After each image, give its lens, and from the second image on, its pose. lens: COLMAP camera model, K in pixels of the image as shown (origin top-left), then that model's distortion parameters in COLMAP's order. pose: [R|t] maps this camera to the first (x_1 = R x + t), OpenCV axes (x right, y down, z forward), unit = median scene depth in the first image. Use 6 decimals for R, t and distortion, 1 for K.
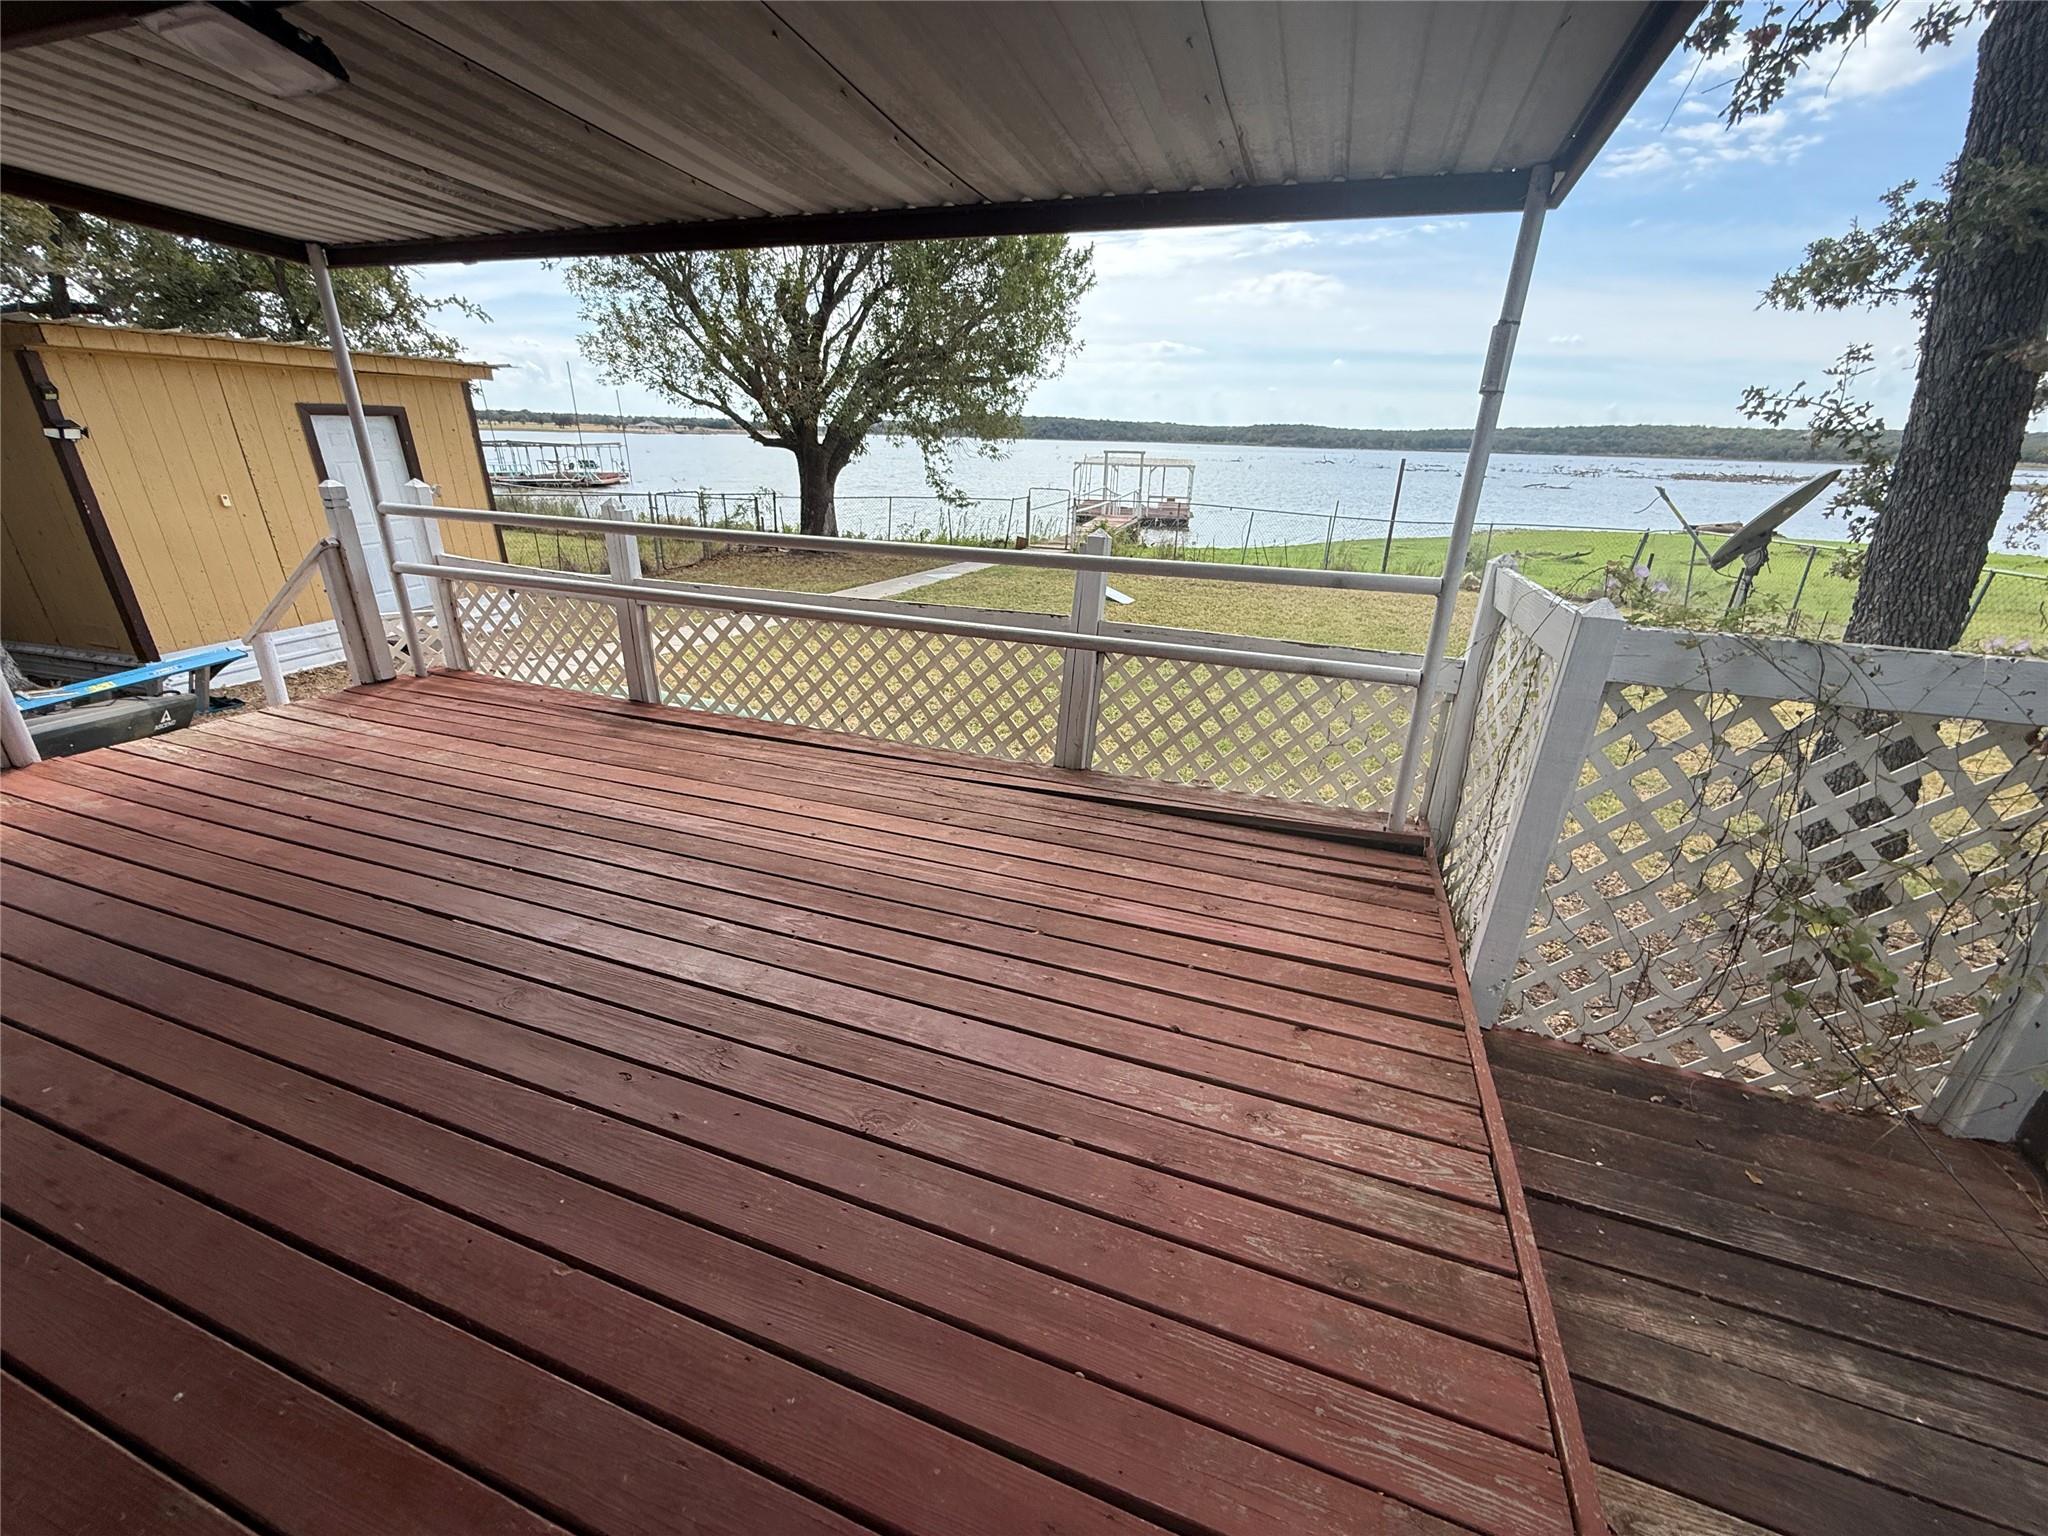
lens RADIAL K [[822.8, 0, 1011.3], [0, 822.8, 762.9], [0, 0, 1]] dist [-0.002114, 0.000268]
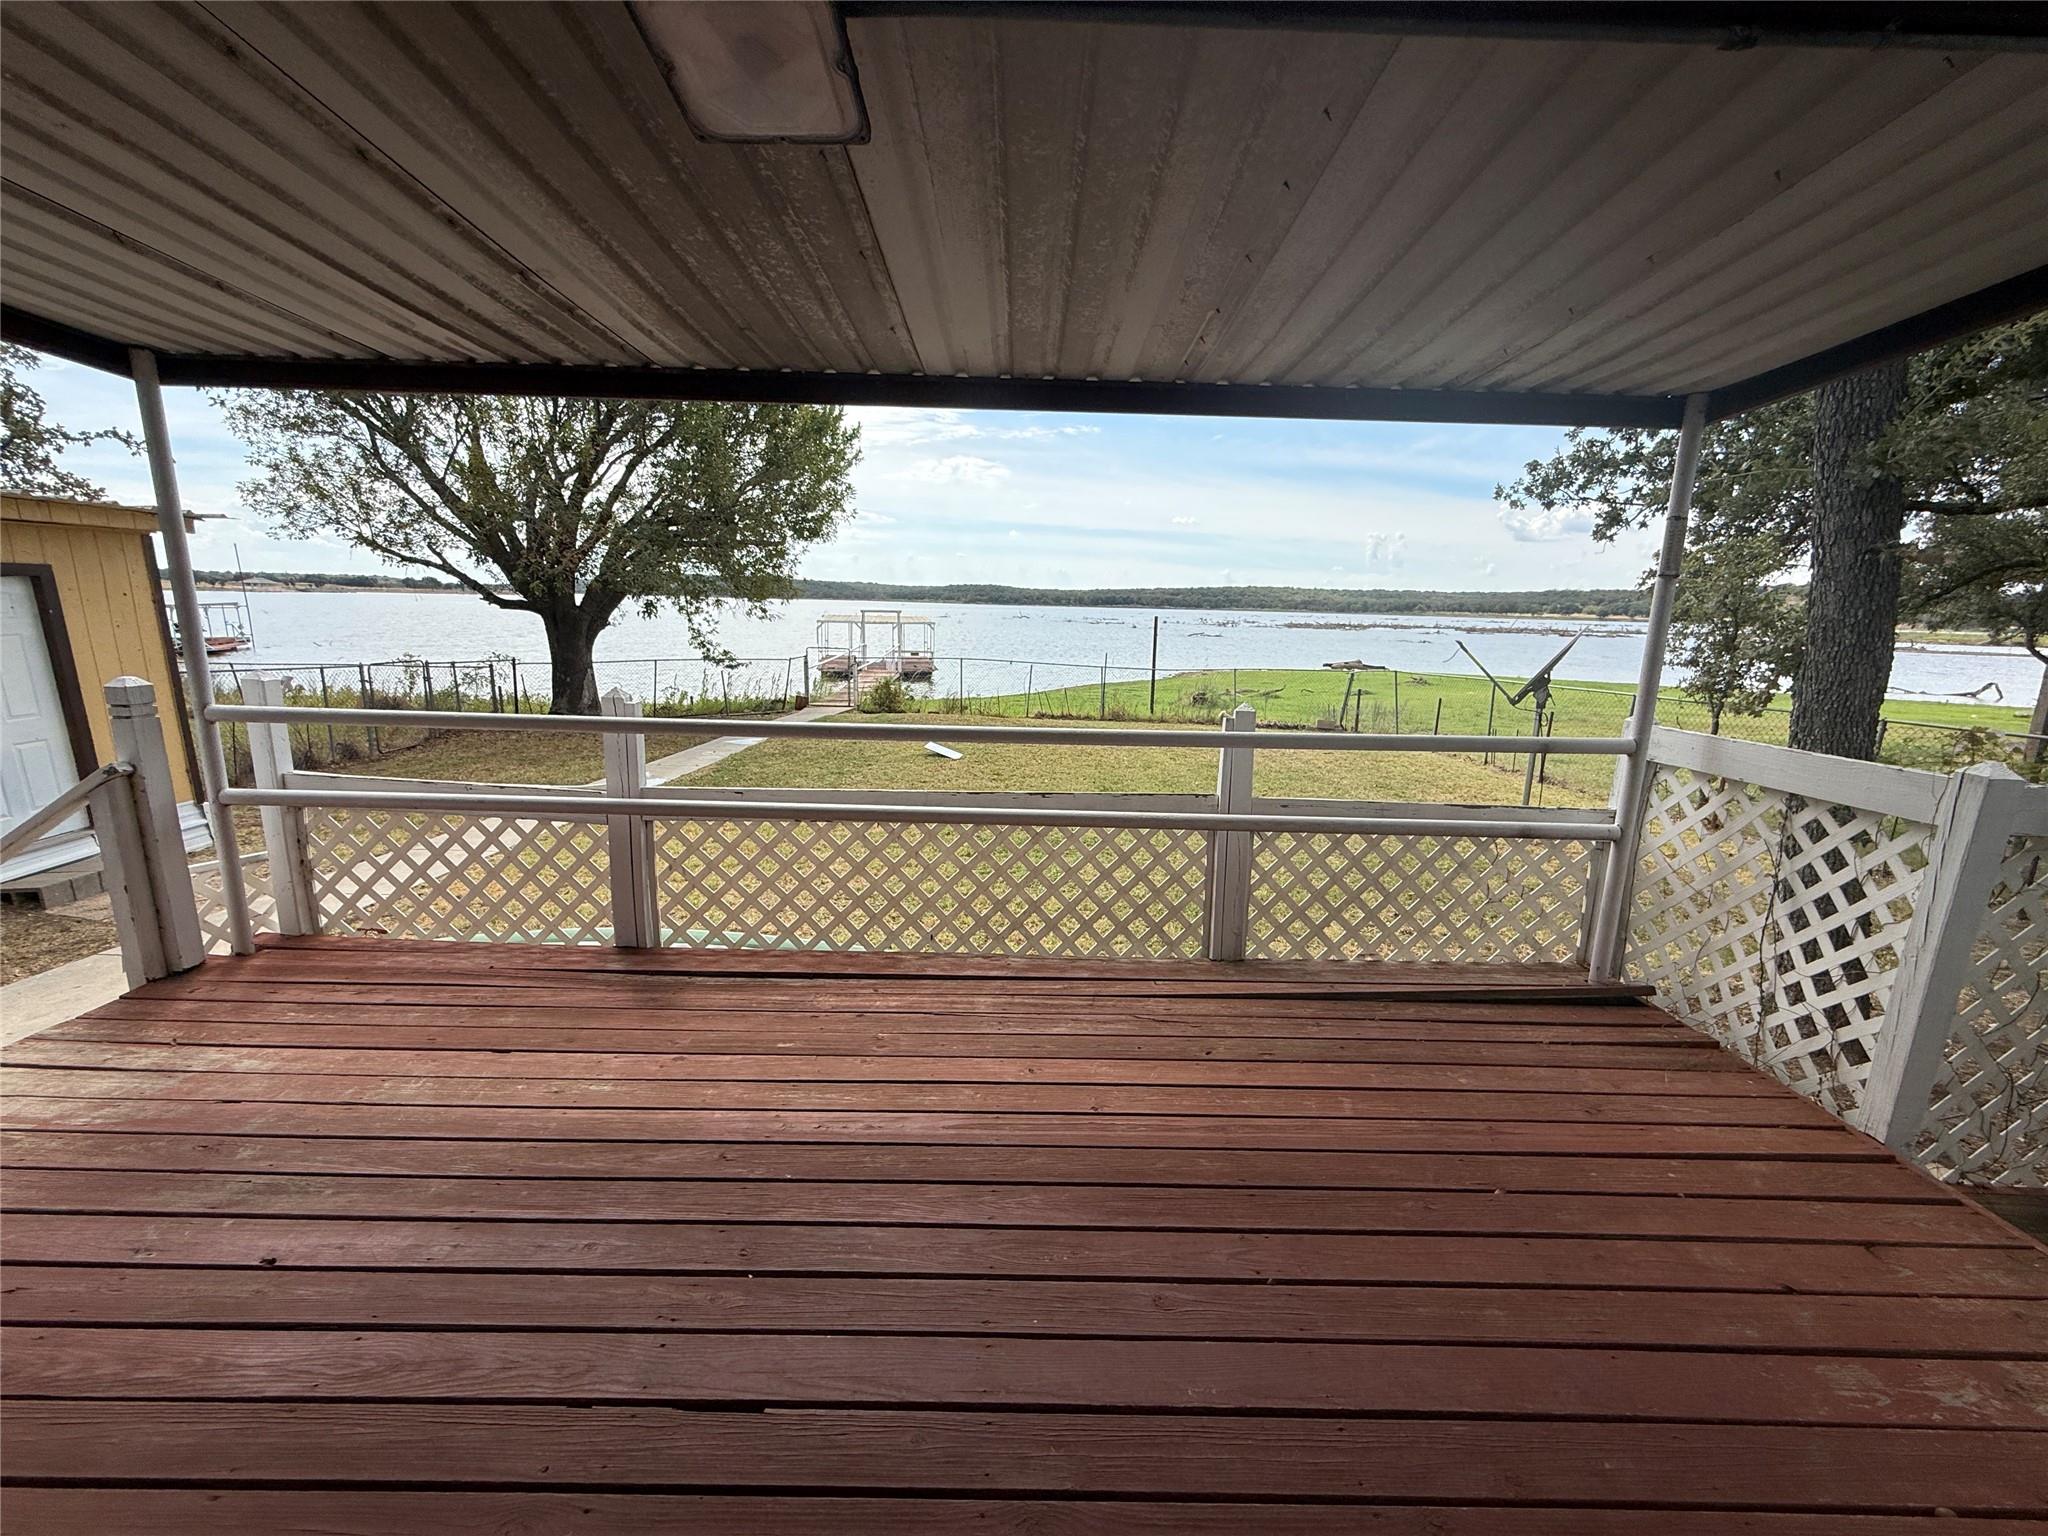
lens RADIAL K [[822.8, 0, 1015.3], [0, 822.8, 760.3], [0, 0, 1]] dist [-0.002114, 0.000268]
pose [[0.940230, -0.066818, 0.333921, -0.099938], [0.125316, 0.979643, -0.156827, -0.022179], [-0.316644, 0.189299, 0.929464, 0.045483]]
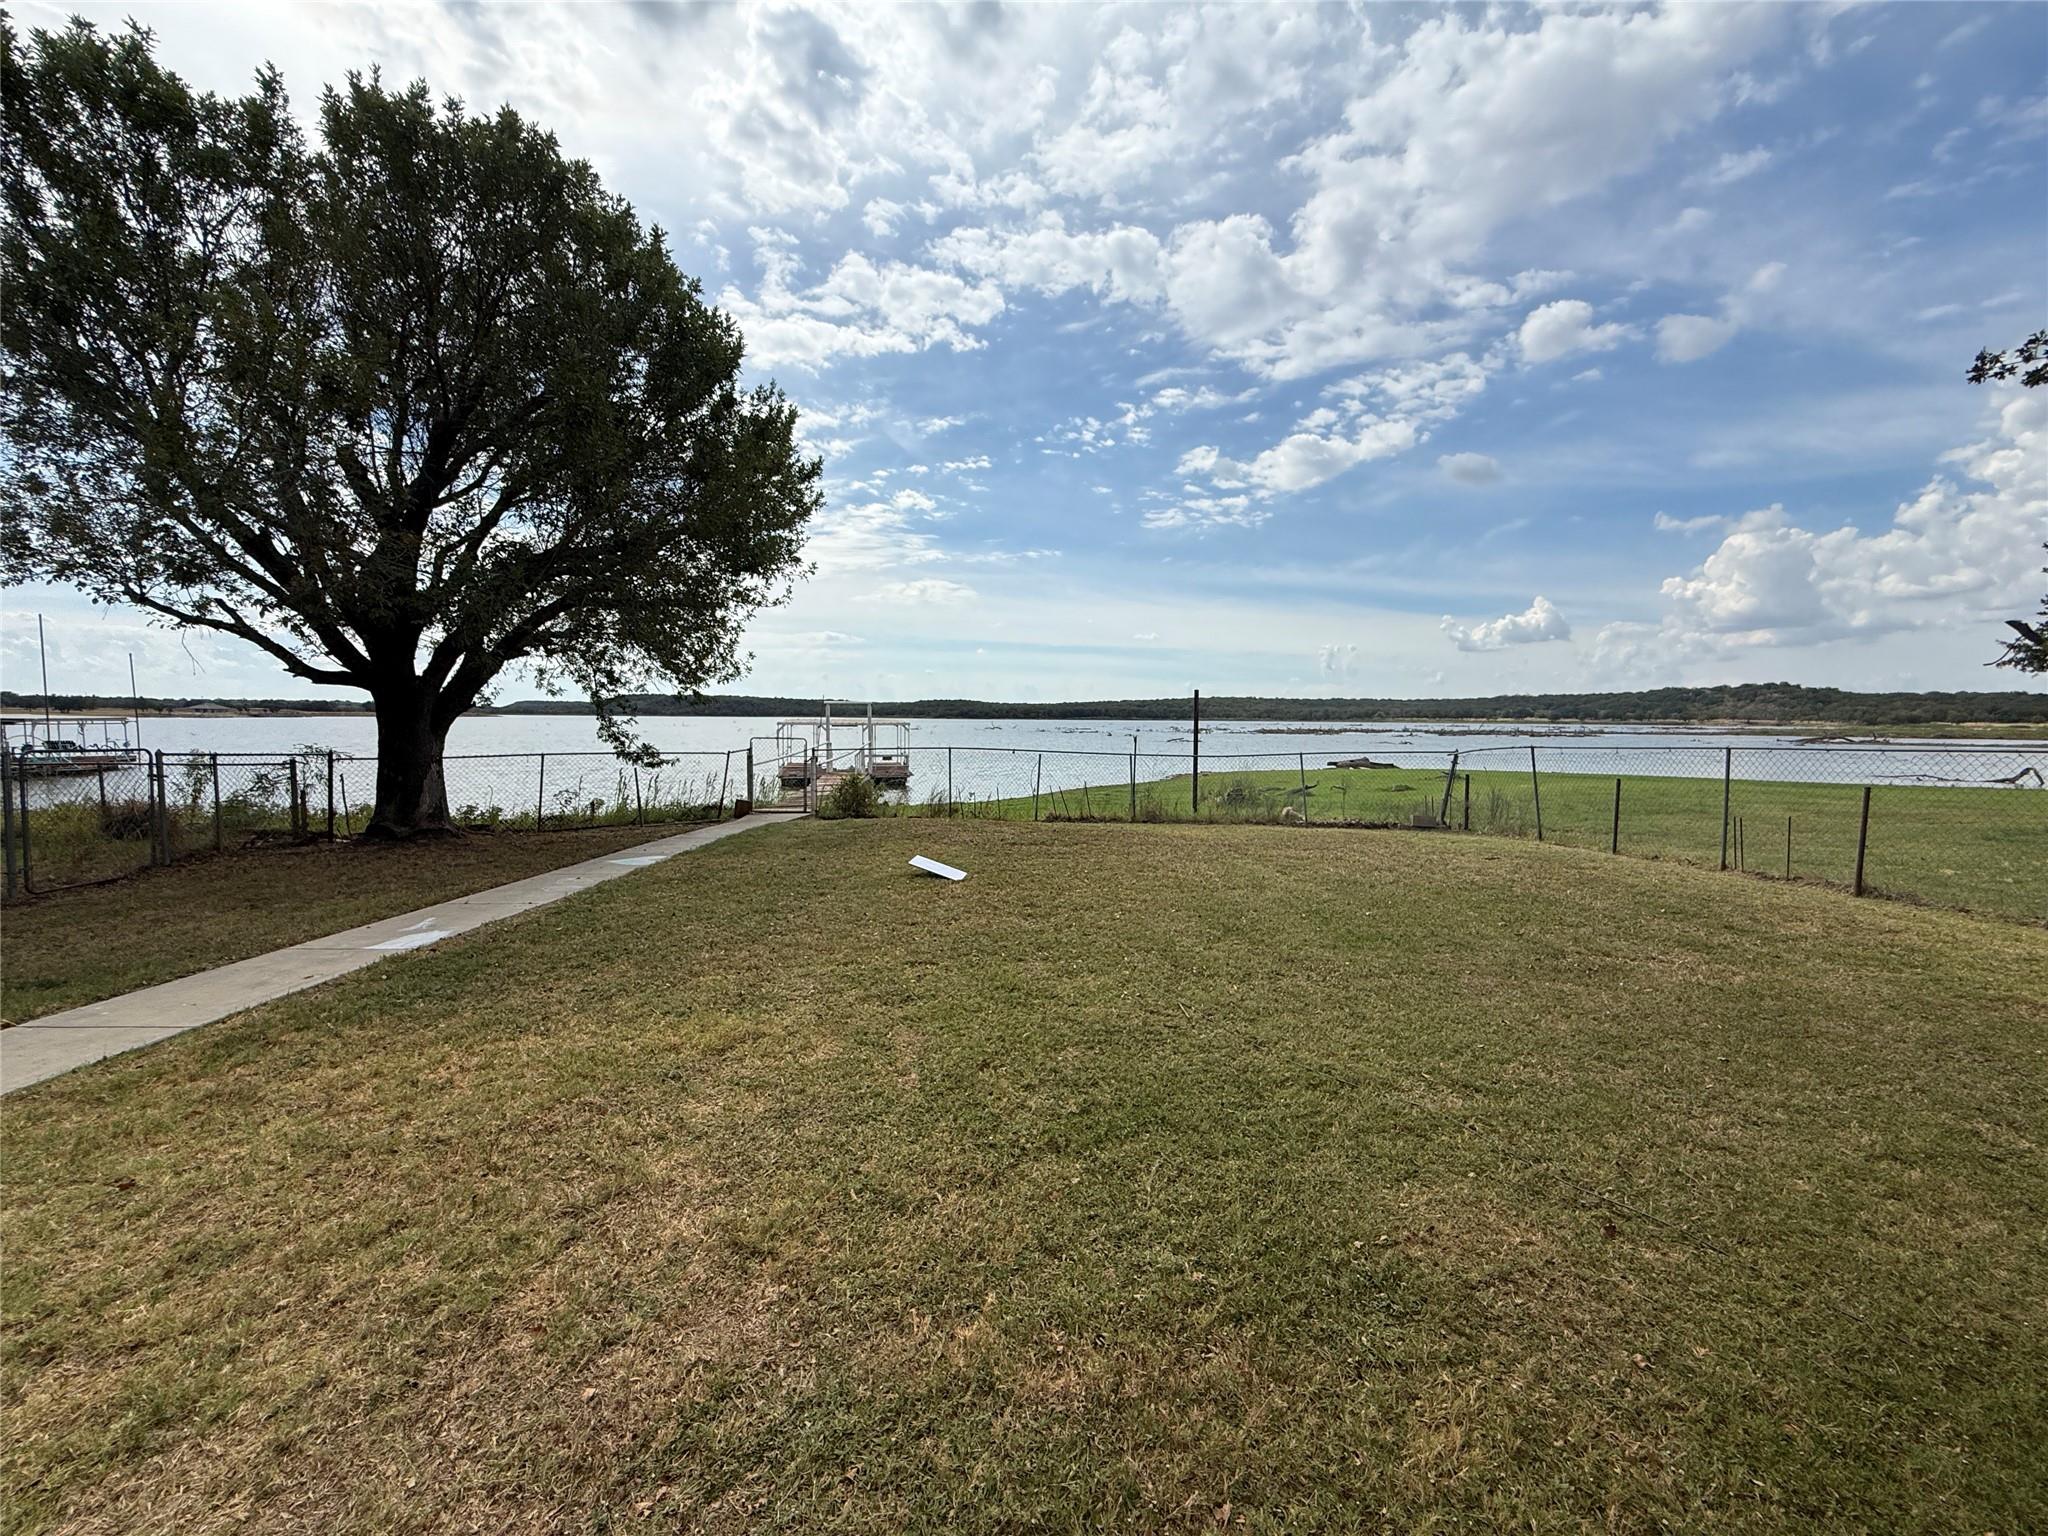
lens RADIAL K [[822.8, 0, 1016.5], [0, 822.8, 759.8], [0, 0, 1]] dist [-0.002114, 0.000268]
pose [[0.925541, -0.037906, 0.376744, -0.046820], [0.154446, 0.946238, -0.284220, -0.074257], [-0.345716, 0.321244, 0.881636, 0.308531]]
